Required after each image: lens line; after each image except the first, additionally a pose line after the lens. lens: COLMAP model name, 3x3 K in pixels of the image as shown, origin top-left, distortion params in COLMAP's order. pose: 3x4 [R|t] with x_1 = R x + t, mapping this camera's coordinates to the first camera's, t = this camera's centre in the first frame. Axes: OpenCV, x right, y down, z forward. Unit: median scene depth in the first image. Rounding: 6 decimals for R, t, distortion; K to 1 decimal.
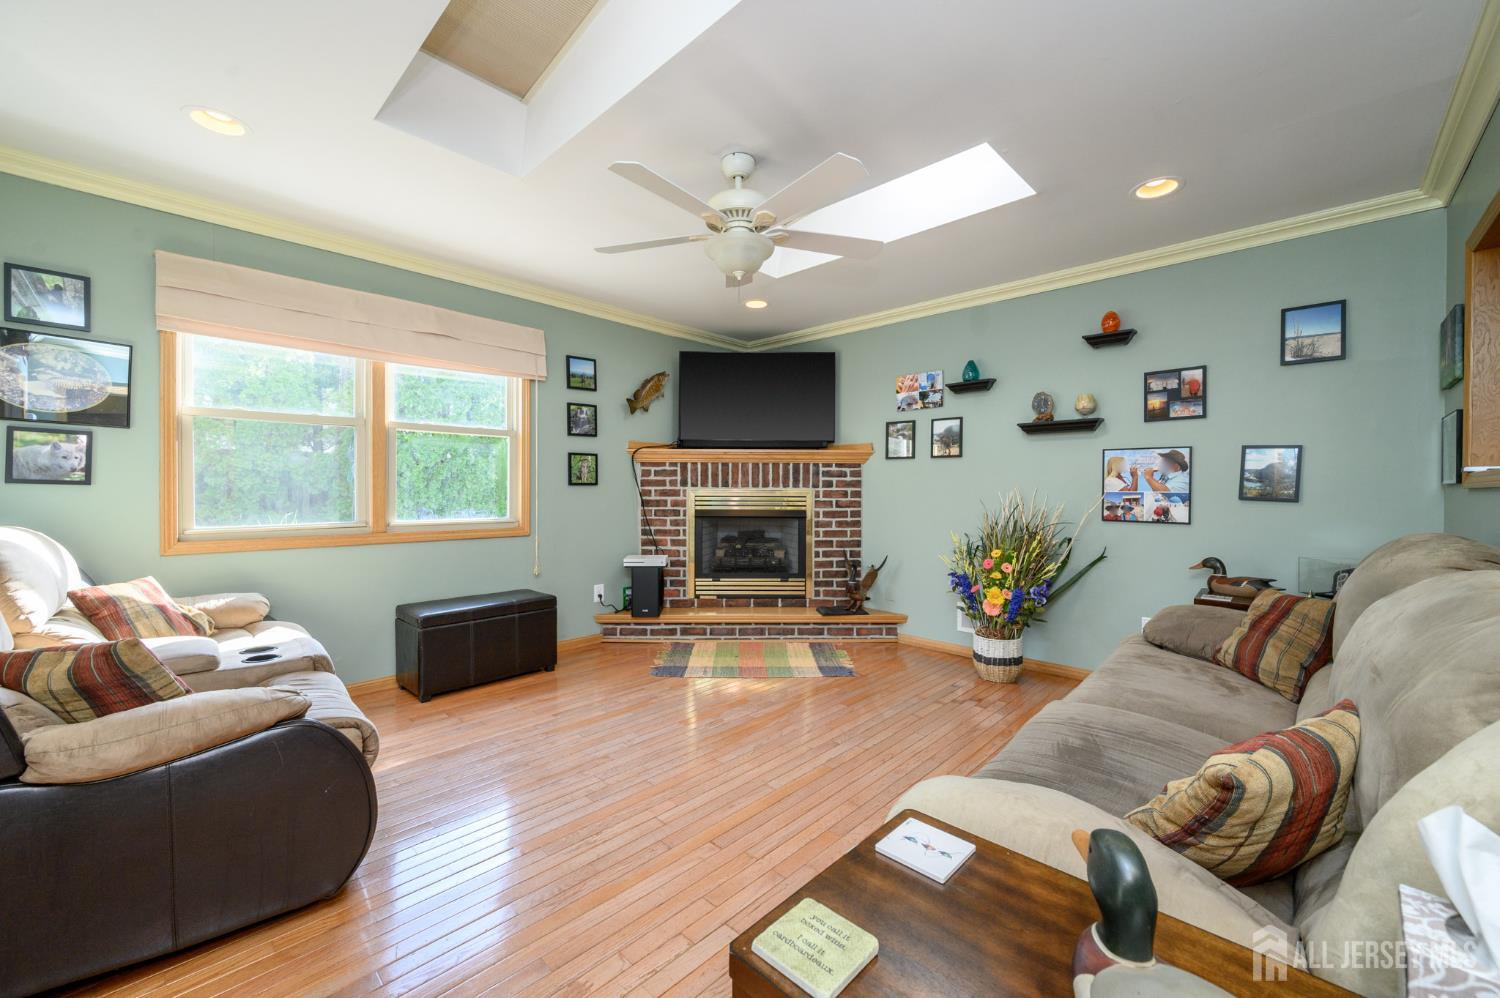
lens RADIAL K [[595.1, 0, 747.9], [0, 595.1, 492.3], [0, 0, 1]] dist [0.001007, -0.000415]
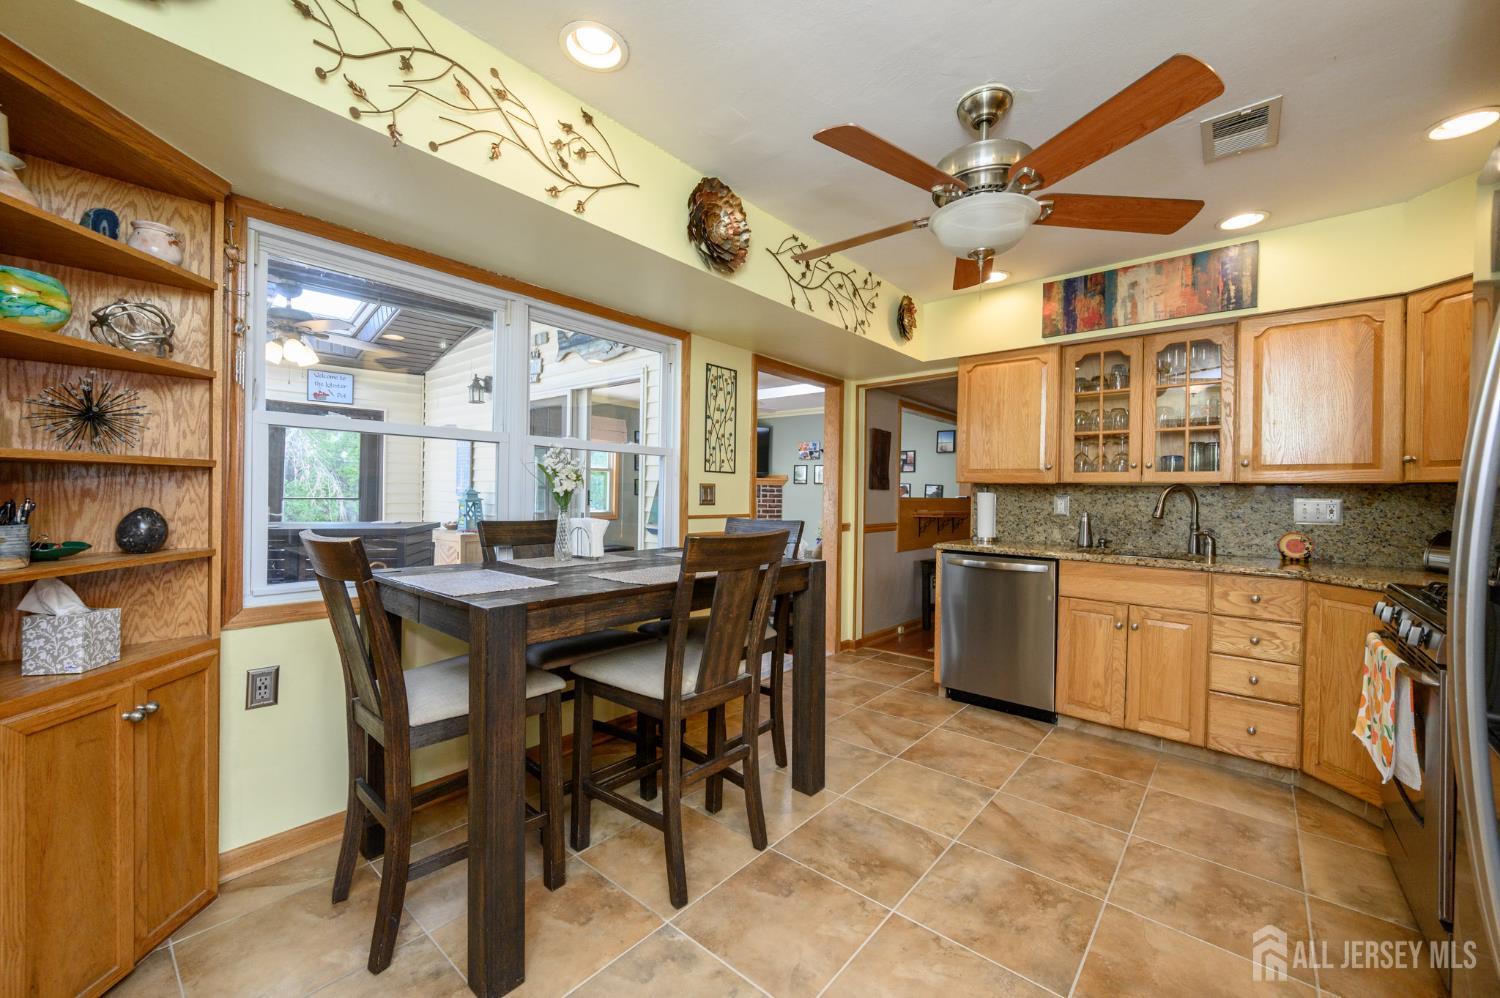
lens RADIAL K [[595.1, 0, 752.3], [0, 595.1, 491.2], [0, 0, 1]] dist [0.001007, -0.000415]
pose [[0.998110, 0.014938, 0.059607, -0.021824], [-0.014444, 0.999858, -0.008714, -0.011310], [-0.059728, 0.007837, 0.998184, -0.932030]]
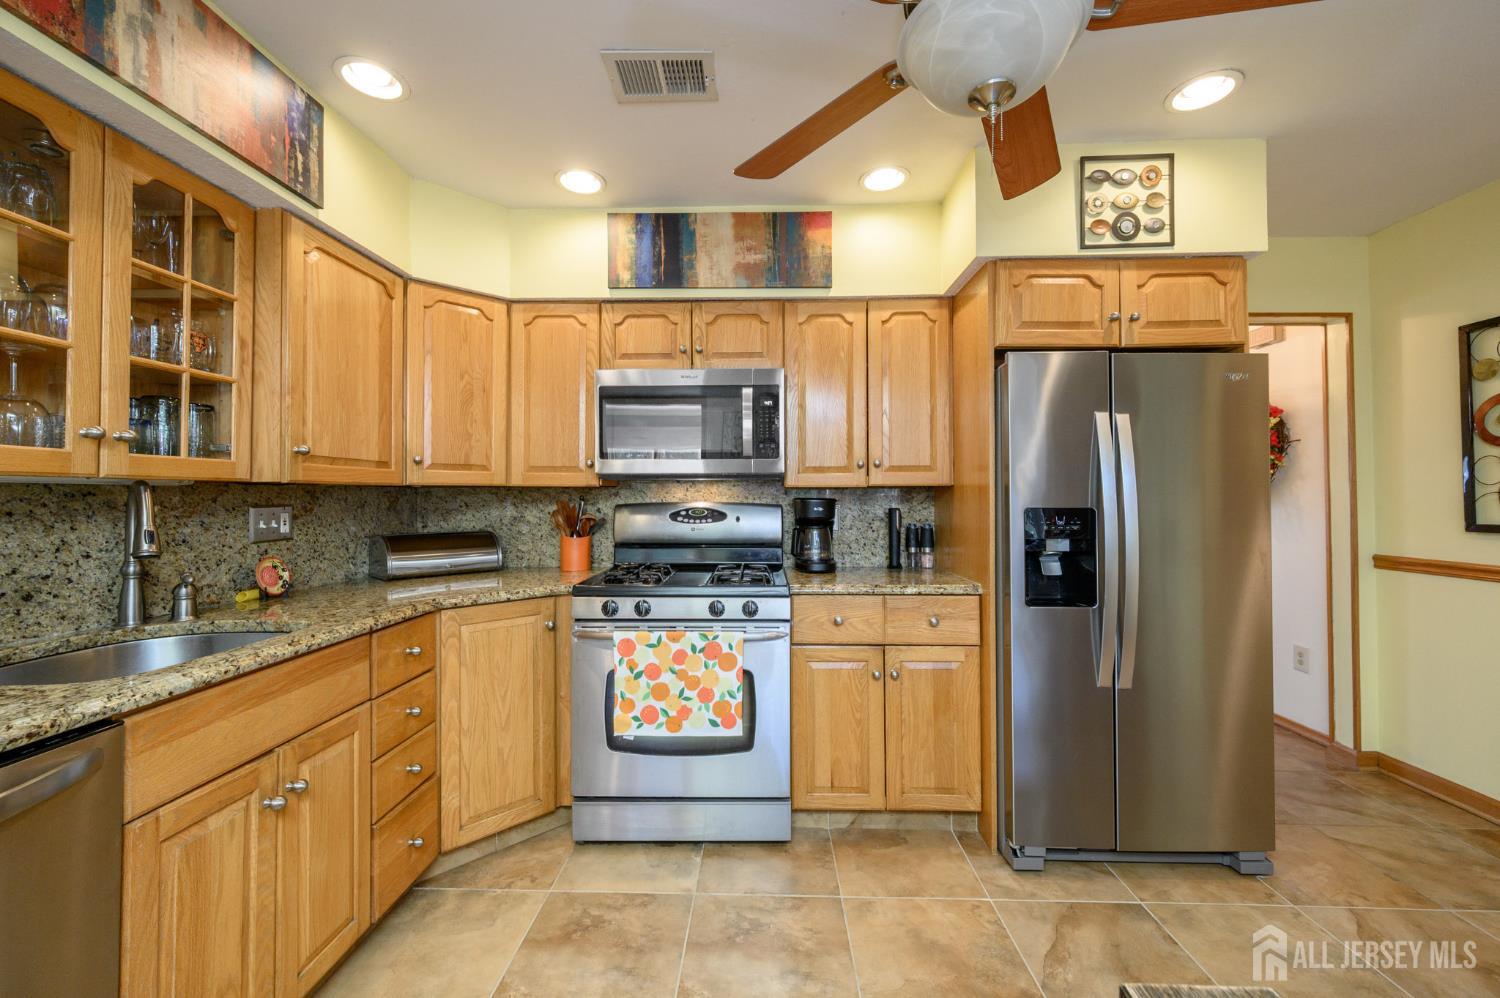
lens RADIAL K [[595.1, 0, 749.6], [0, 595.1, 488.6], [0, 0, 1]] dist [0.001007, -0.000415]
pose [[-0.672807, 0.010150, 0.739749, 0.049490], [0.007029, 0.999948, -0.007327, -0.024149], [-0.739785, 0.000271, -0.672844, -0.296730]]
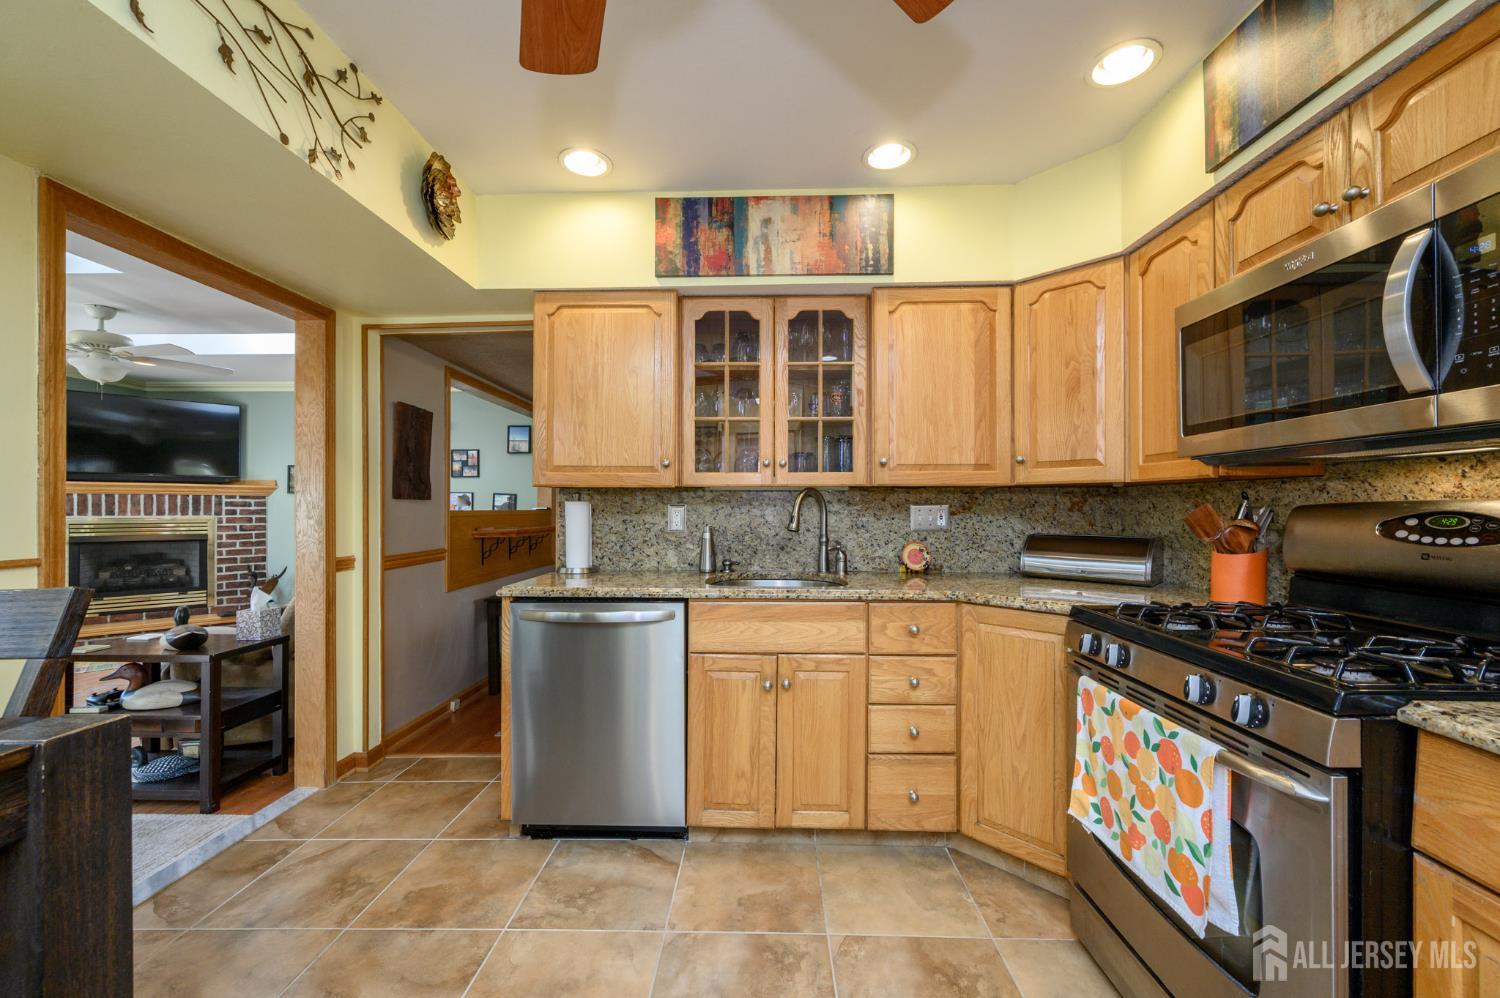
lens RADIAL K [[595.1, 0, 752.3], [0, 595.1, 506.1], [0, 0, 1]] dist [0.001007, -0.000415]
pose [[0.737021, -0.000338, 0.675870, 0.095859], [0.006042, 0.999963, -0.006088, -0.012621], [-0.675843, 0.008571, 0.736996, -0.645780]]
